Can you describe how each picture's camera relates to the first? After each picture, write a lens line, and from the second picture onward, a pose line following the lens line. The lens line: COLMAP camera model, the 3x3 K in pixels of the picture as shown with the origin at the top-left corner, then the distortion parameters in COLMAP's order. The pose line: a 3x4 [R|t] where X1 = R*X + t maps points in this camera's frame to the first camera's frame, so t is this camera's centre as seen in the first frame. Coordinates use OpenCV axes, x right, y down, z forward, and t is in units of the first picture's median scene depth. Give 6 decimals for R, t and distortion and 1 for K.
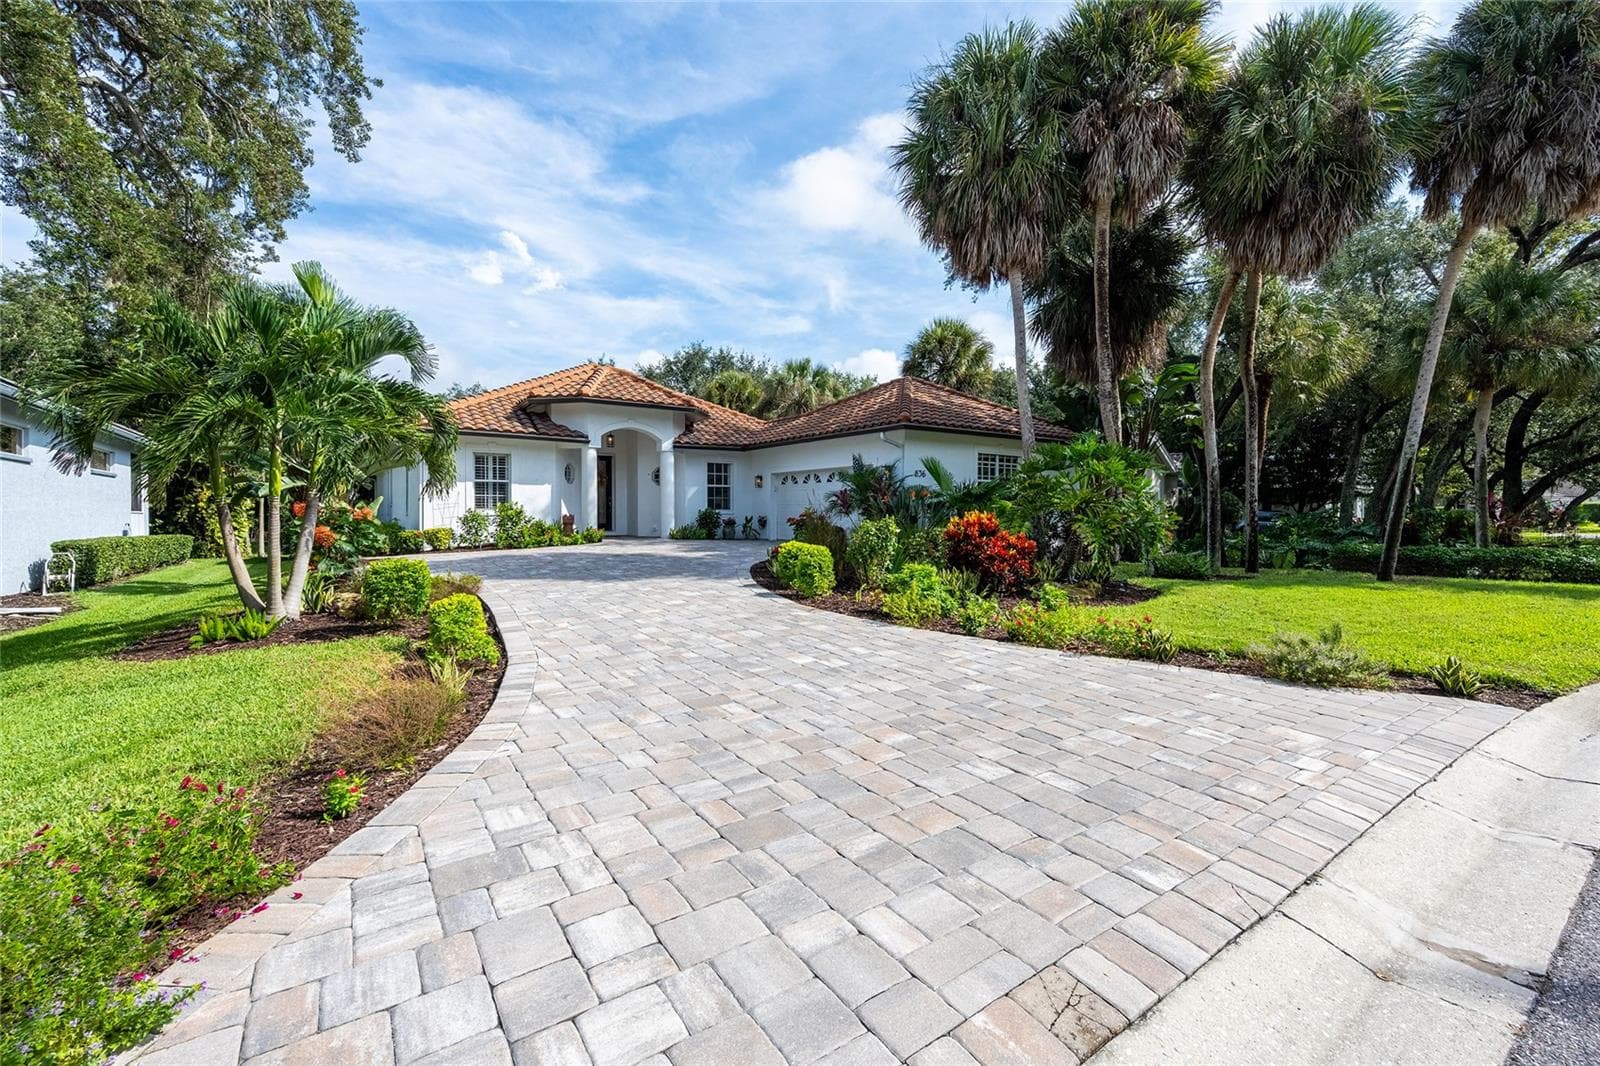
lens RADIAL K [[667.5, 0, 800.0], [0, 667.5, 533.0], [0, 0, 1]] dist [-0.013383, 0.000042]
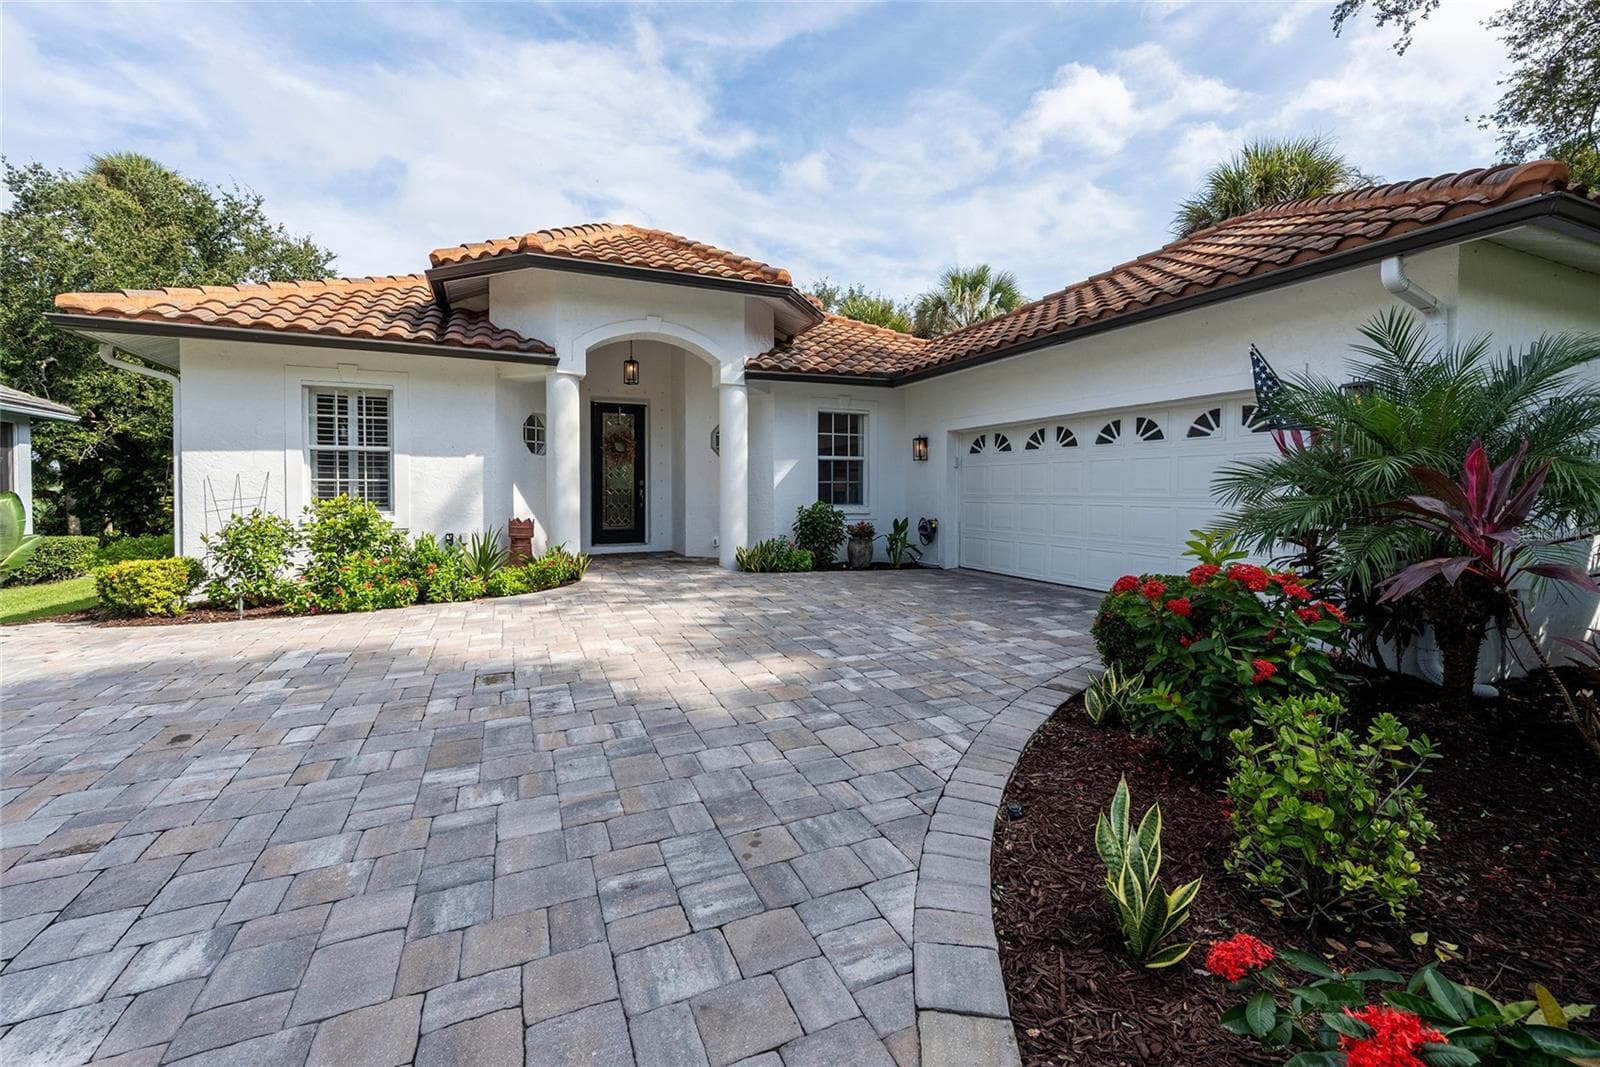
lens RADIAL K [[674.5, 0, 796.3], [0, 674.5, 515.1], [0, 0, 1]] dist [0.000420, 0.000031]
pose [[0.979946, 0.008013, -0.199100, -0.055124], [-0.007306, 0.999964, 0.004286, -0.030702], [0.199128, -0.002745, 0.979970, 0.516007]]
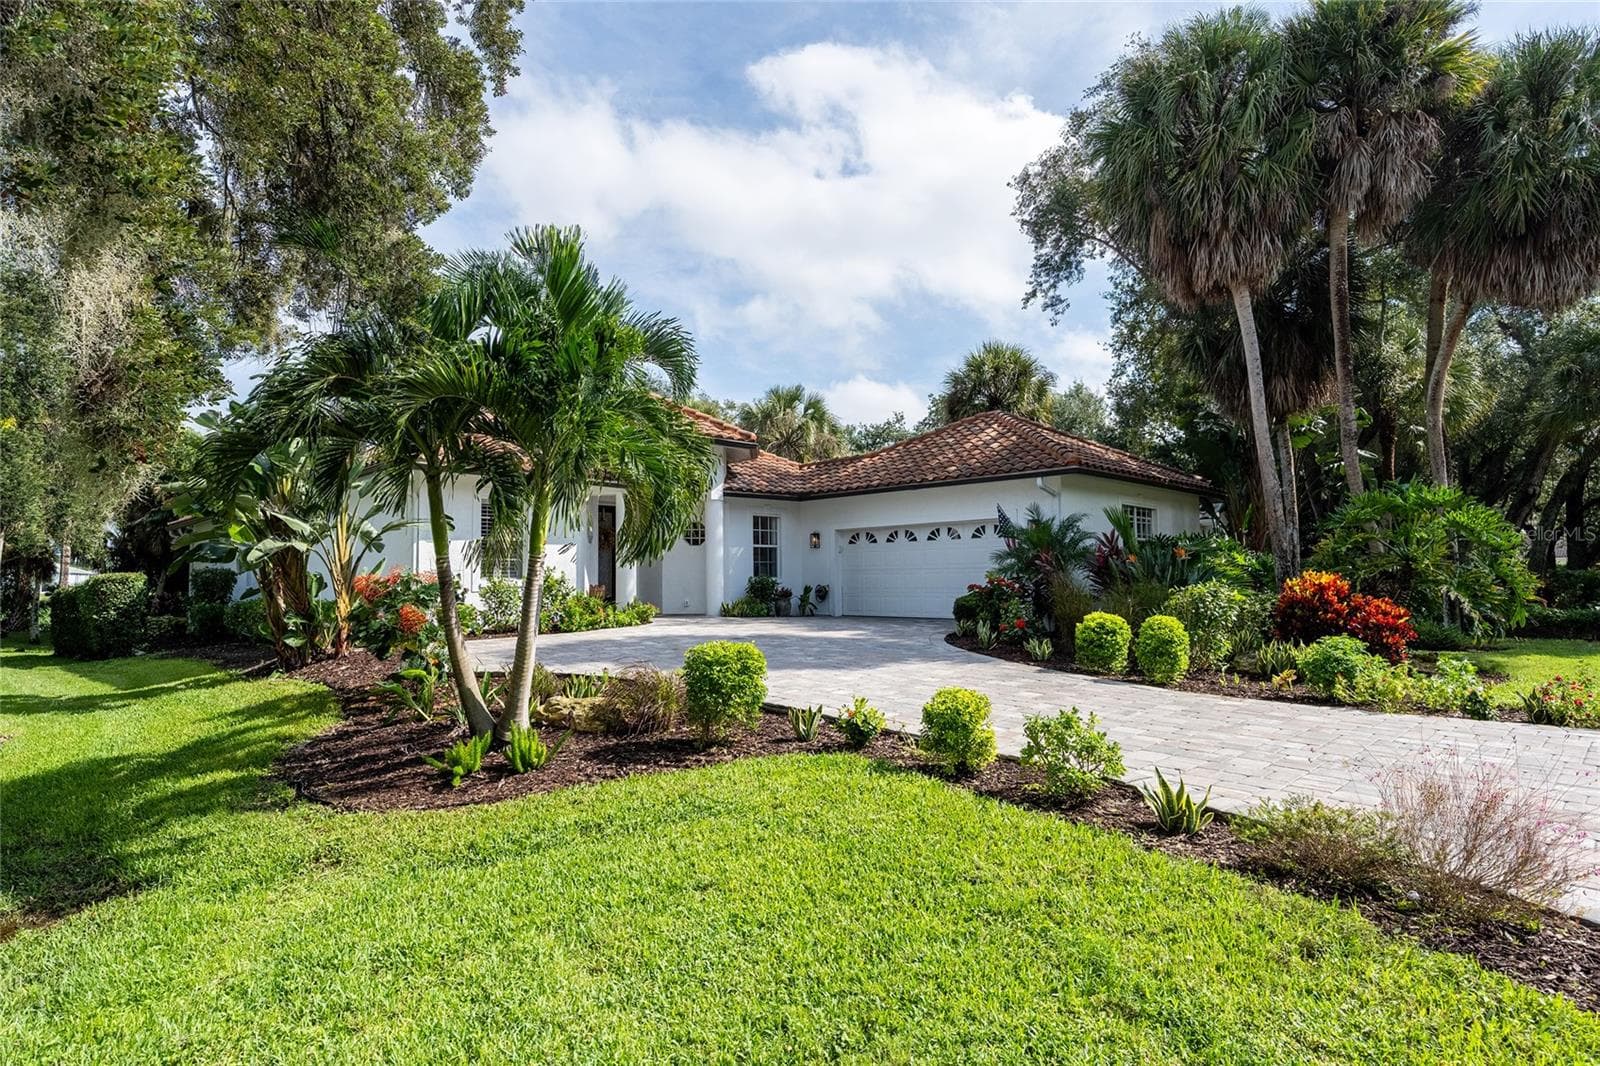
lens RADIAL K [[860.0, 0, 800.0], [0, 860.0, 533.0], [0, 0, 1]] dist [0.002676, -0.000103]
pose [[0.985229, 0.002092, 0.171228, -0.261830], [0.013348, 0.995945, -0.088969, 0.002387], [-0.170720, 0.089941, 0.981206, 0.033477]]
